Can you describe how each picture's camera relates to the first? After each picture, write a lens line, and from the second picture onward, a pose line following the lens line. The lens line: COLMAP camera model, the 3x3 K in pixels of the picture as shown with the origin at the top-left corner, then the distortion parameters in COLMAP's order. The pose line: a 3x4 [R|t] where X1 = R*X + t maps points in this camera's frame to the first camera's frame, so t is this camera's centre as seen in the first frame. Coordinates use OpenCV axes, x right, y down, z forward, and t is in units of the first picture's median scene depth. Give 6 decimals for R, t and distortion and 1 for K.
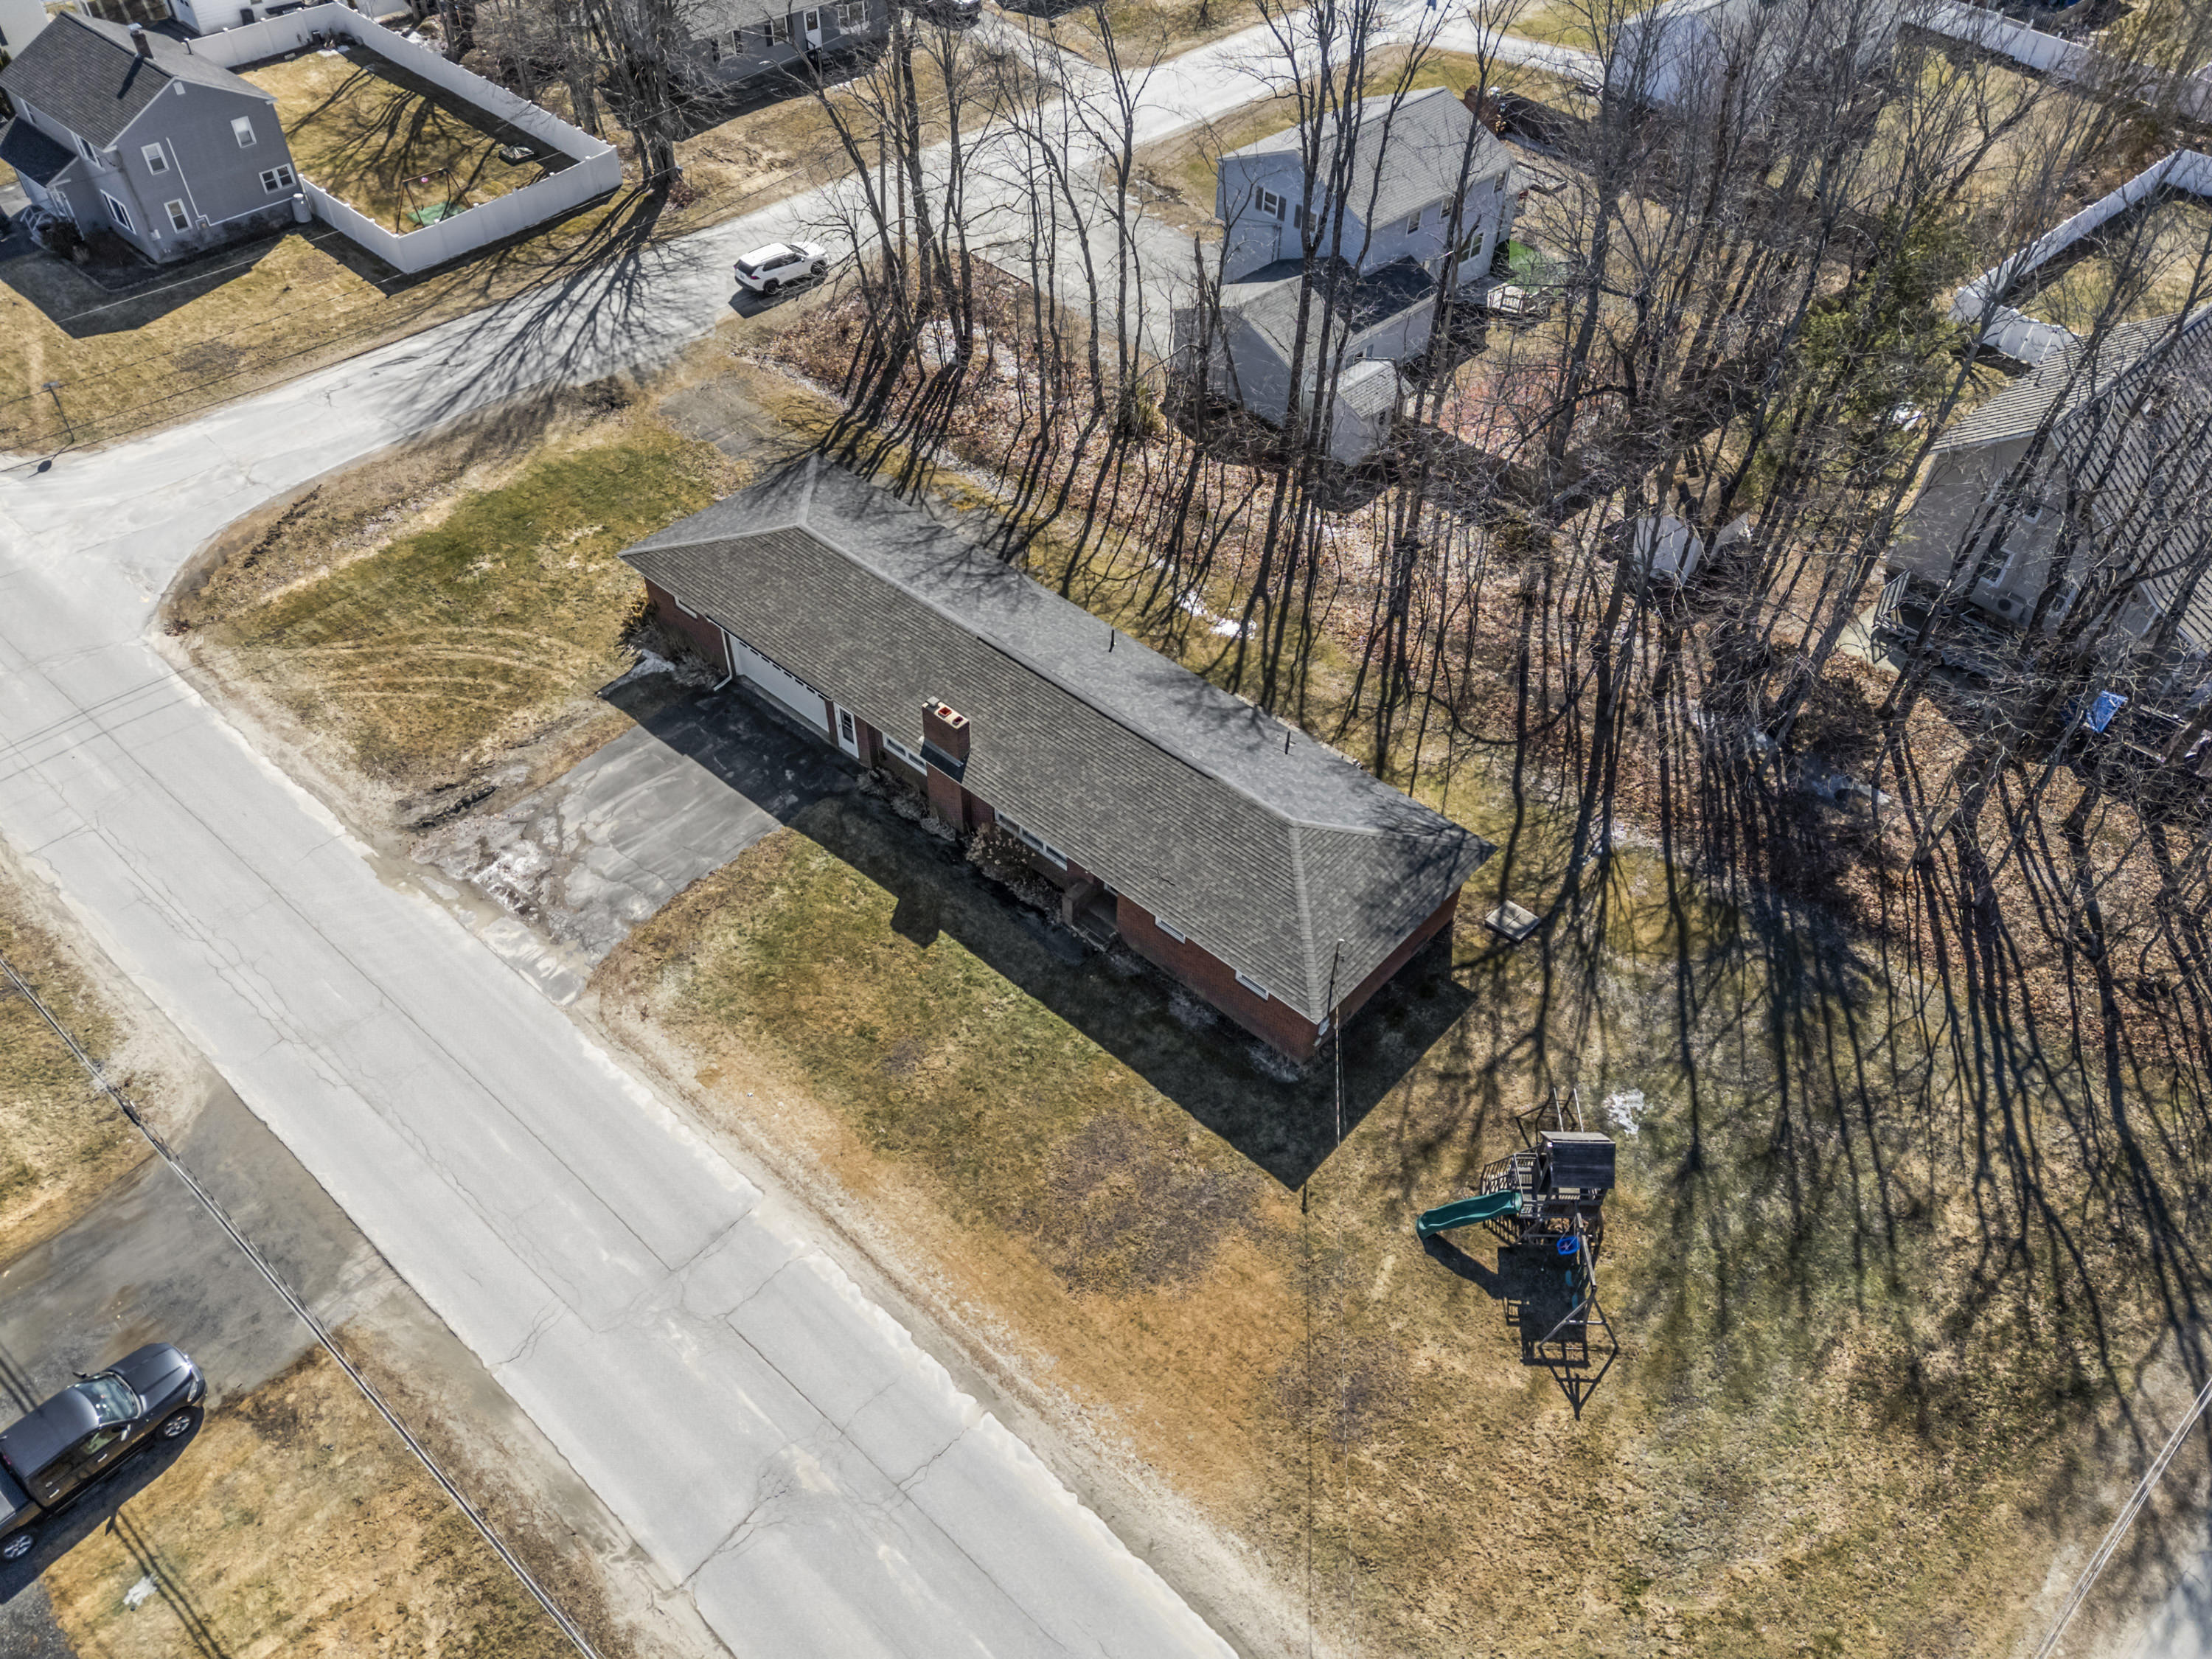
lens RADIAL K [[1608.2, 0, 1106.0], [0, 1608.2, 829.5], [0, 0, 1]] dist [0.061206, -0.035394]
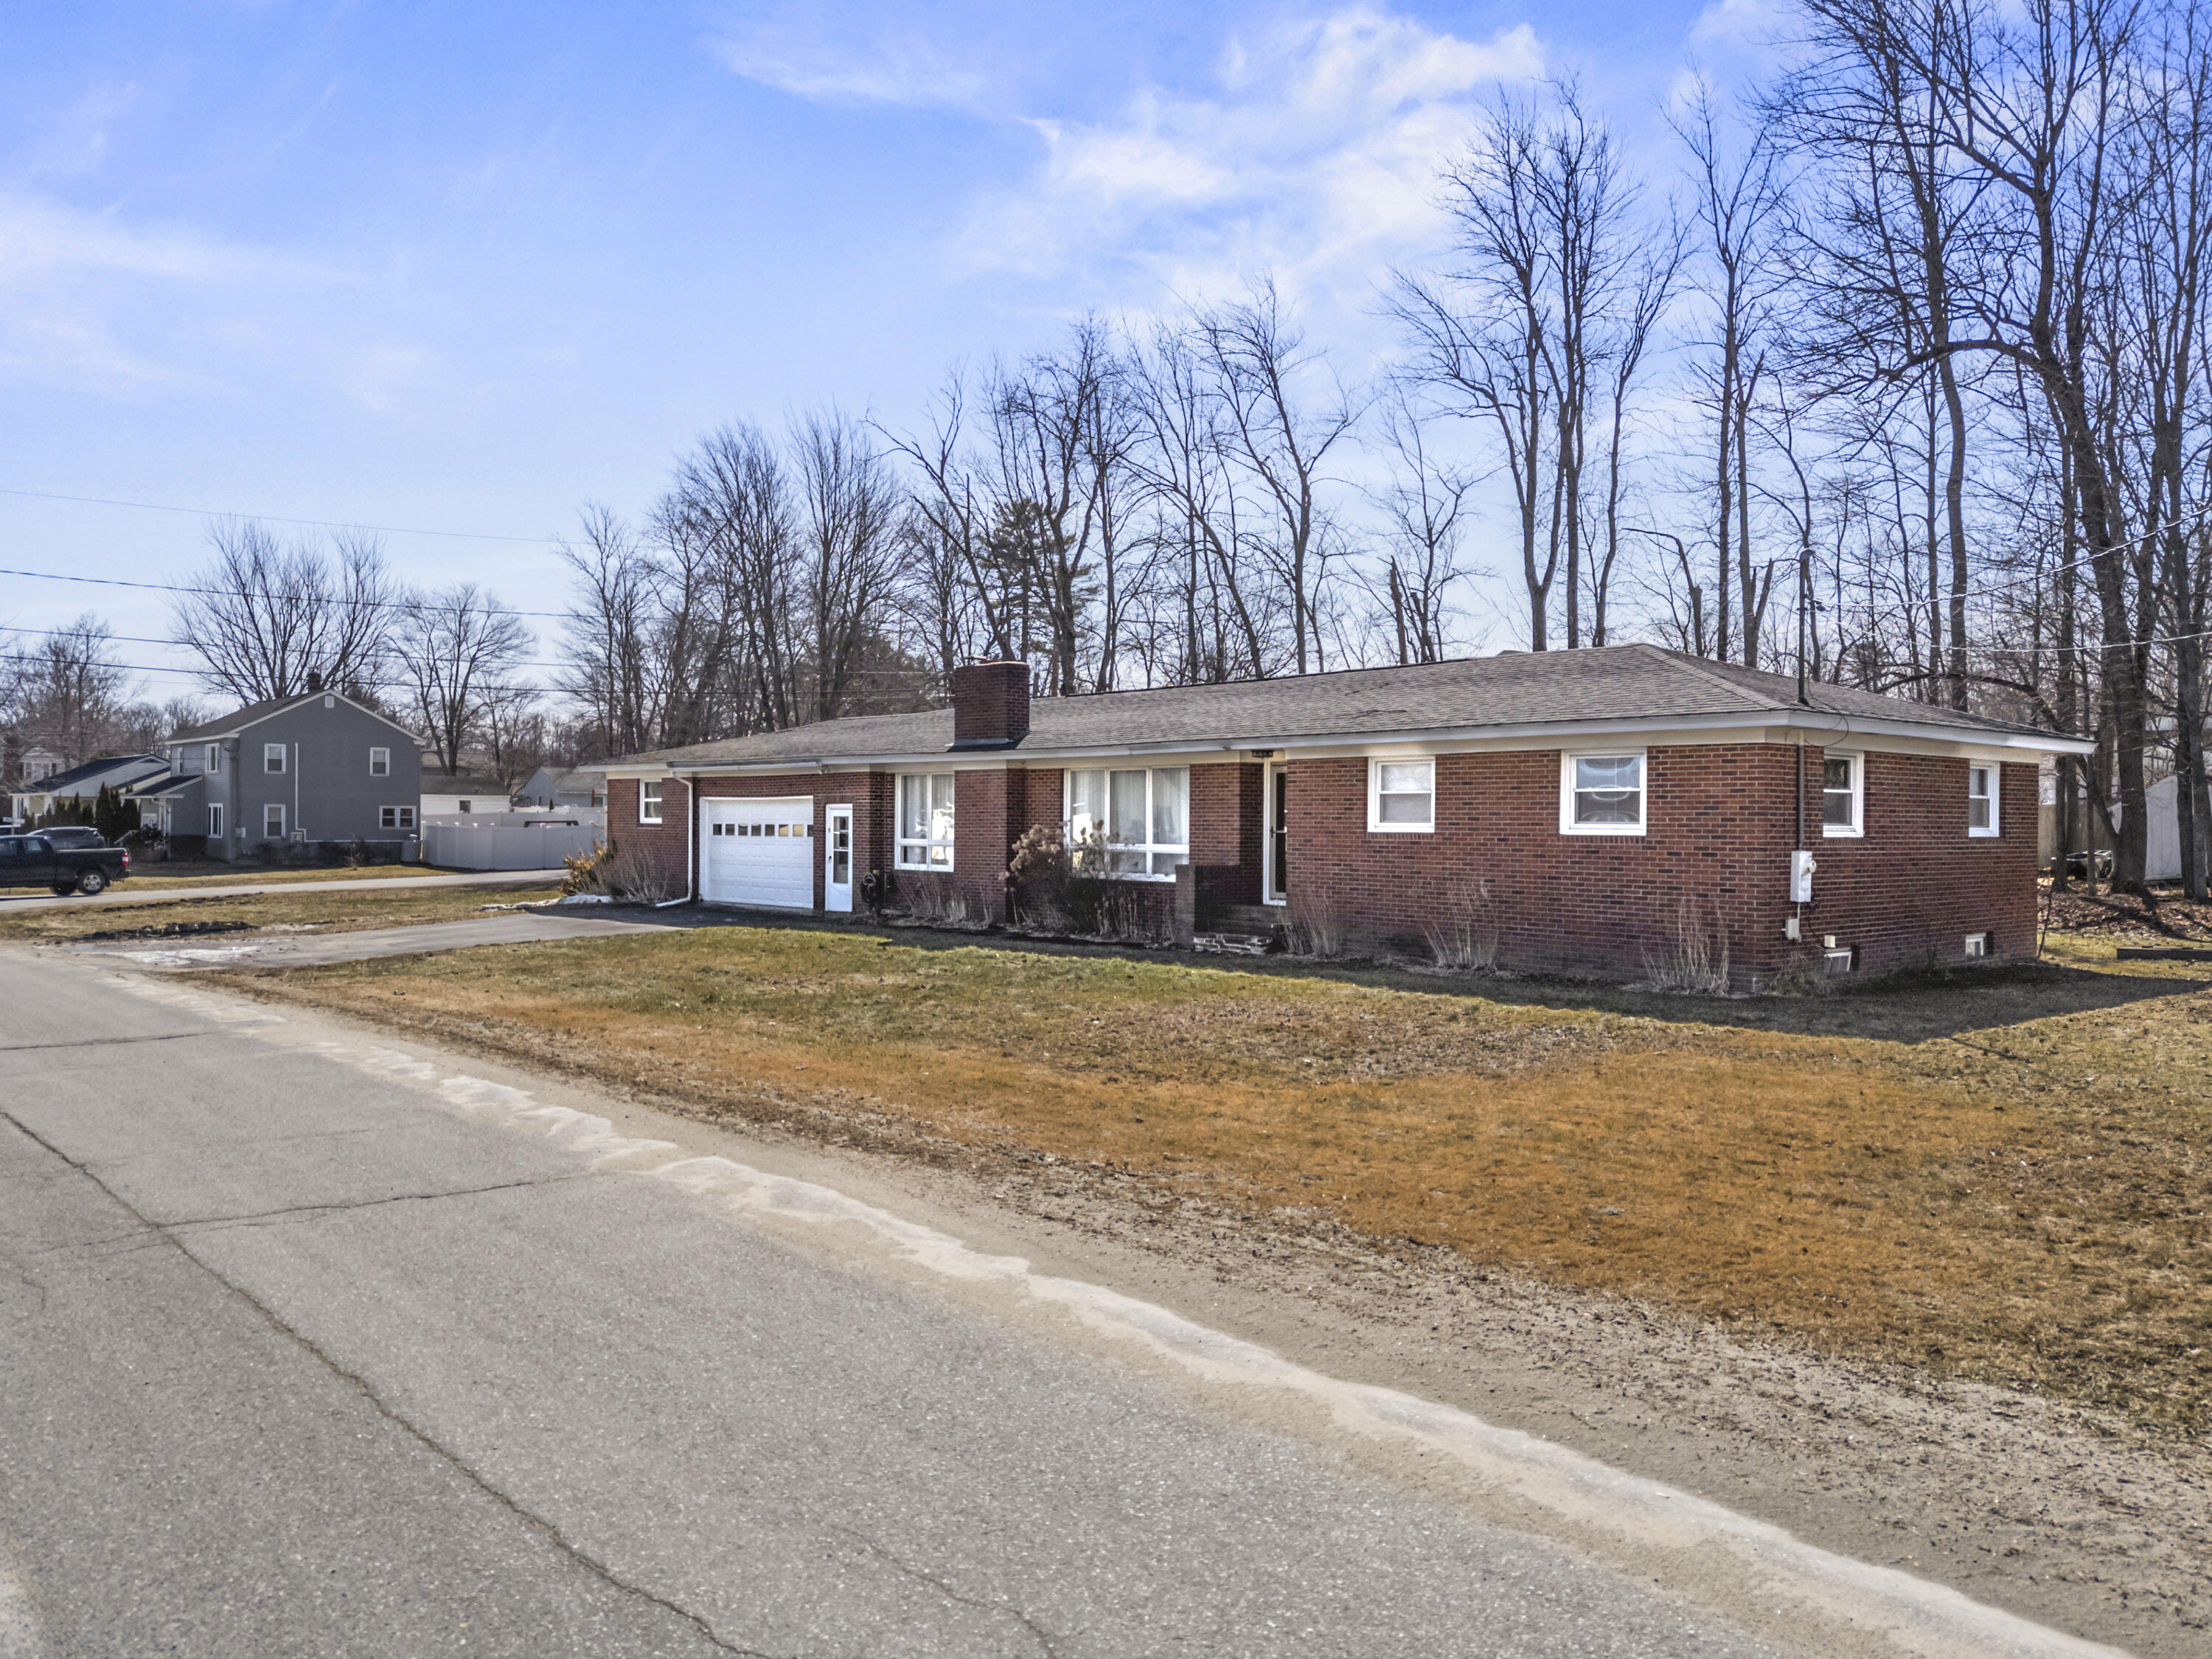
lens RADIAL K [[1633.8, 0, 1106.0], [0, 1633.8, 829.5], [0, 0, 1]] dist [0.034106, -0.005402]
pose [[0.992906, -0.012475, -0.118243, 0.008093], [-0.075428, 0.702656, -0.707521, 0.297793], [0.091910, 0.711421, 0.696730, 0.480670]]
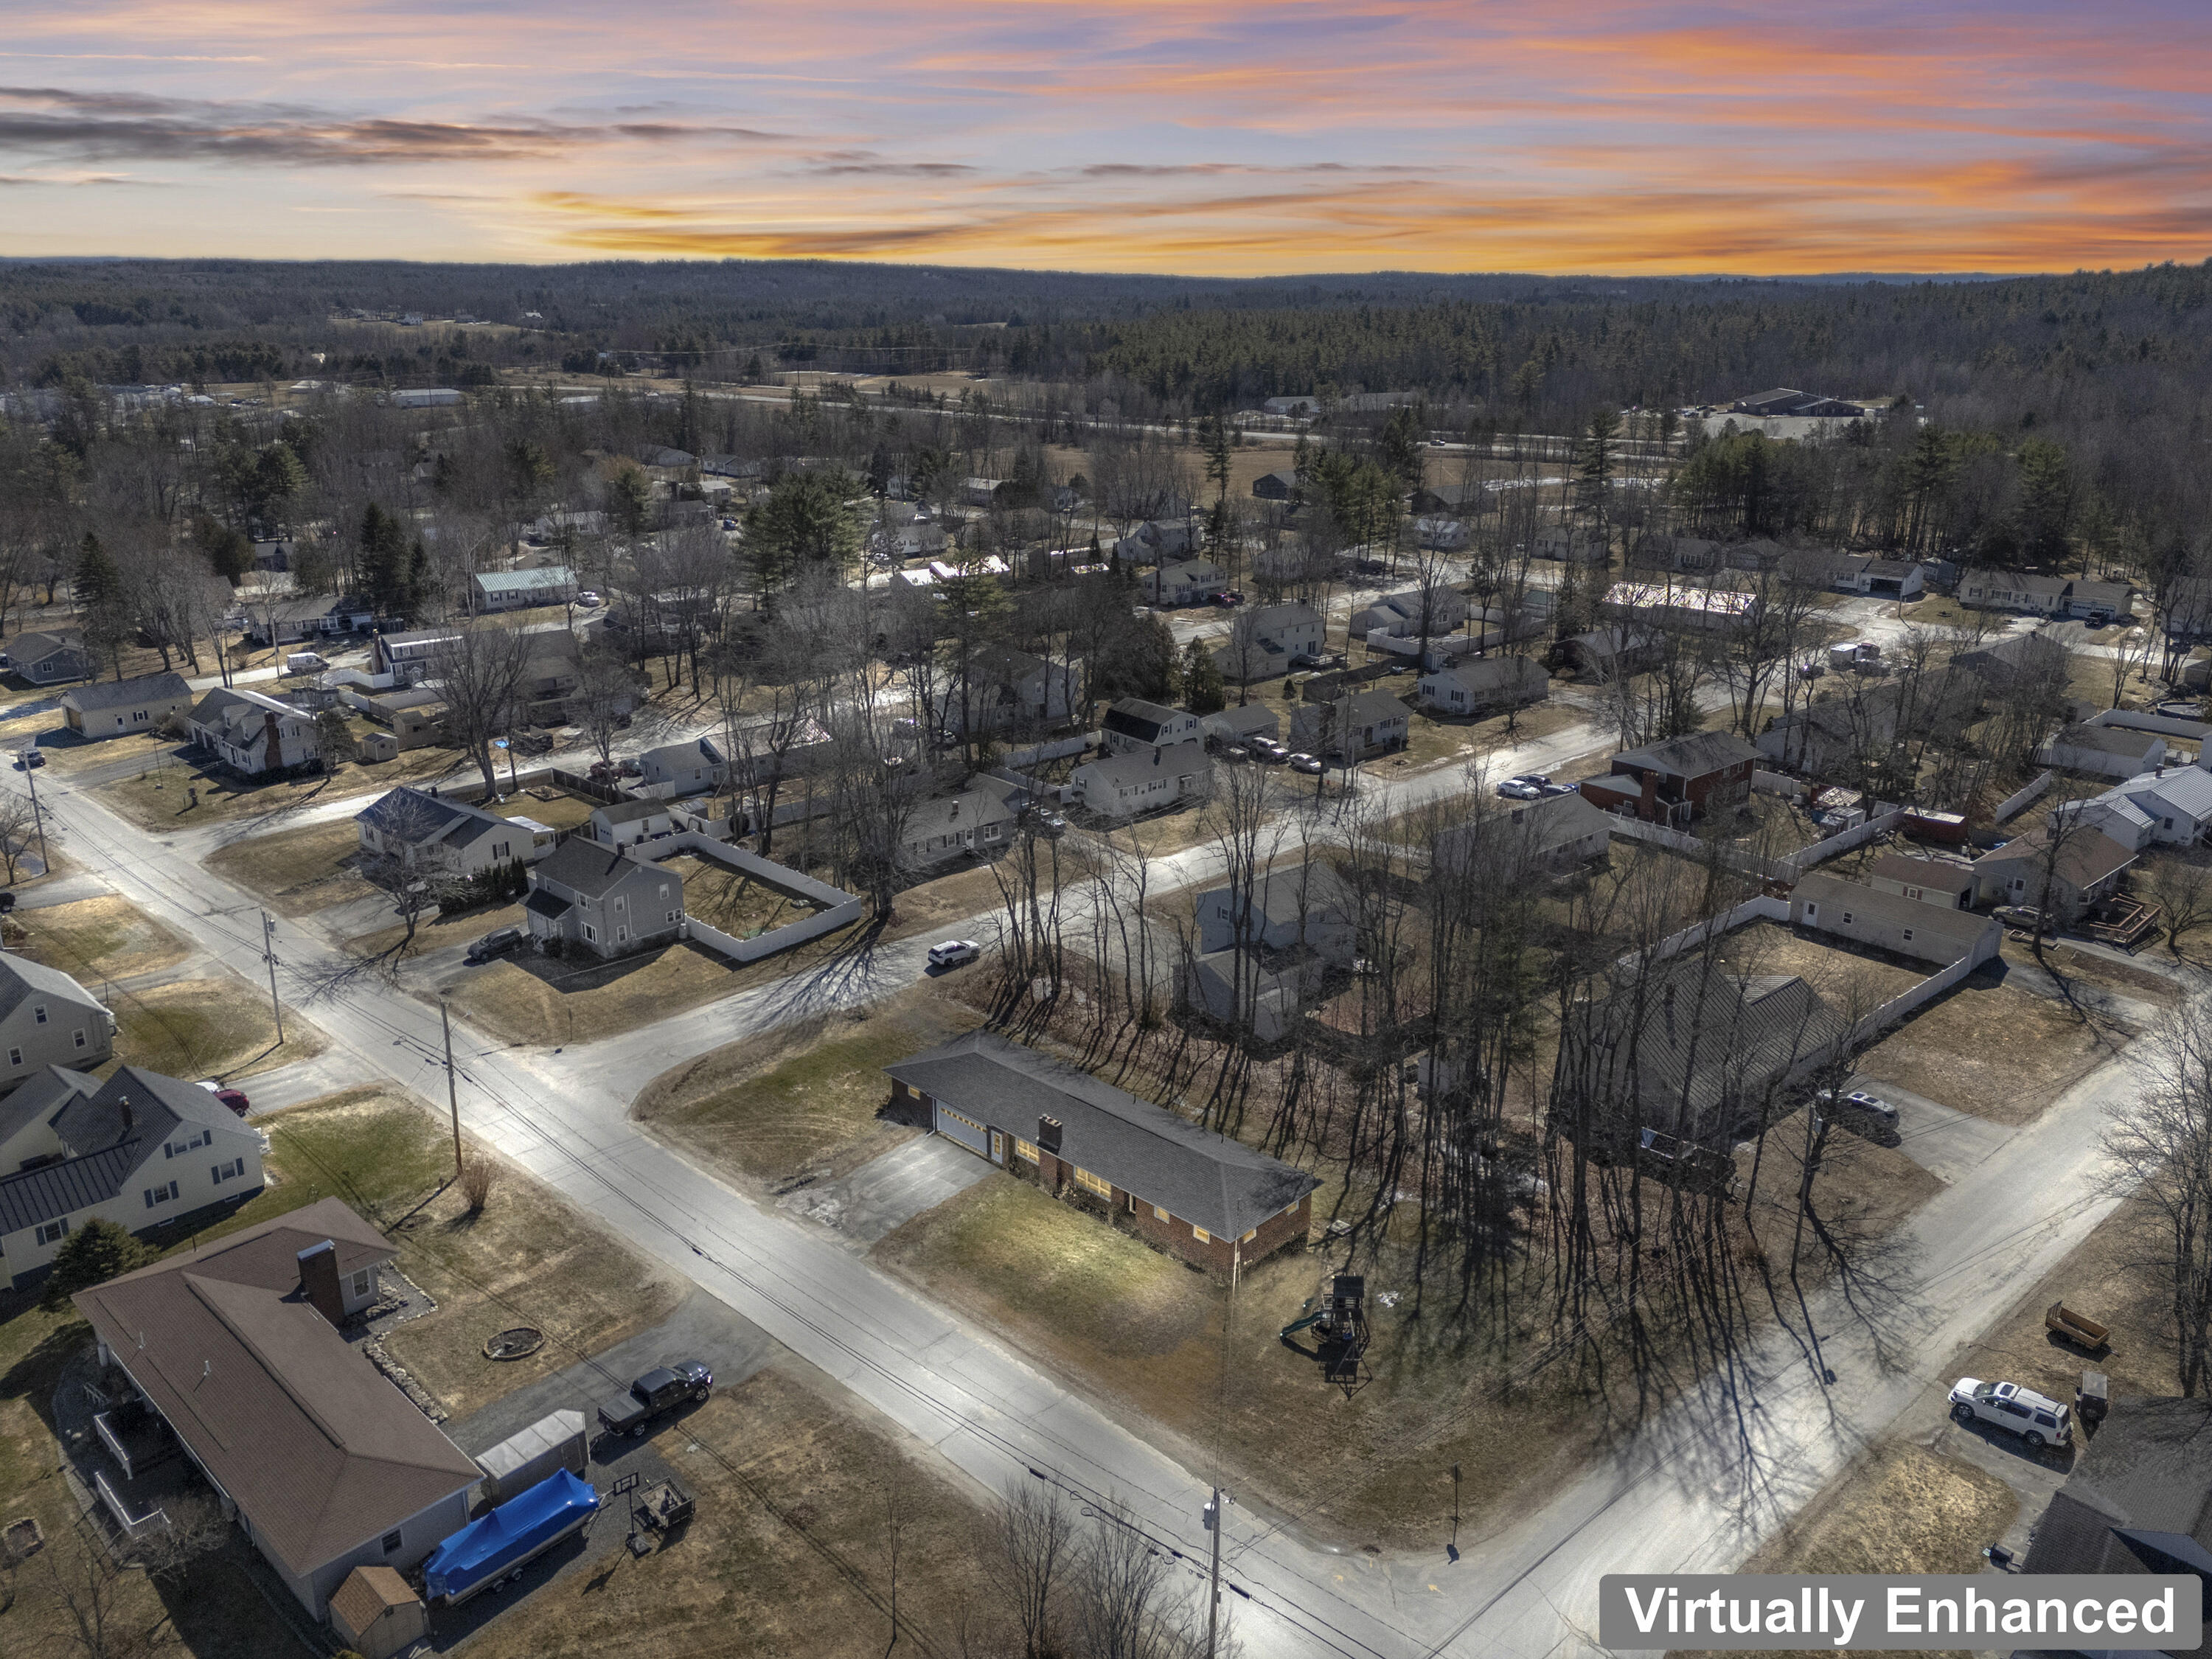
lens RADIAL K [[1633.8, 0, 1106.0], [0, 1633.8, 829.5], [0, 0, 1]] dist [0.034106, -0.005402]
pose [[0.999391, -0.009399, -0.033596, 0.032589], [-0.007004, 0.889354, -0.457166, 0.411503], [0.034176, 0.457123, 0.888747, -0.758919]]
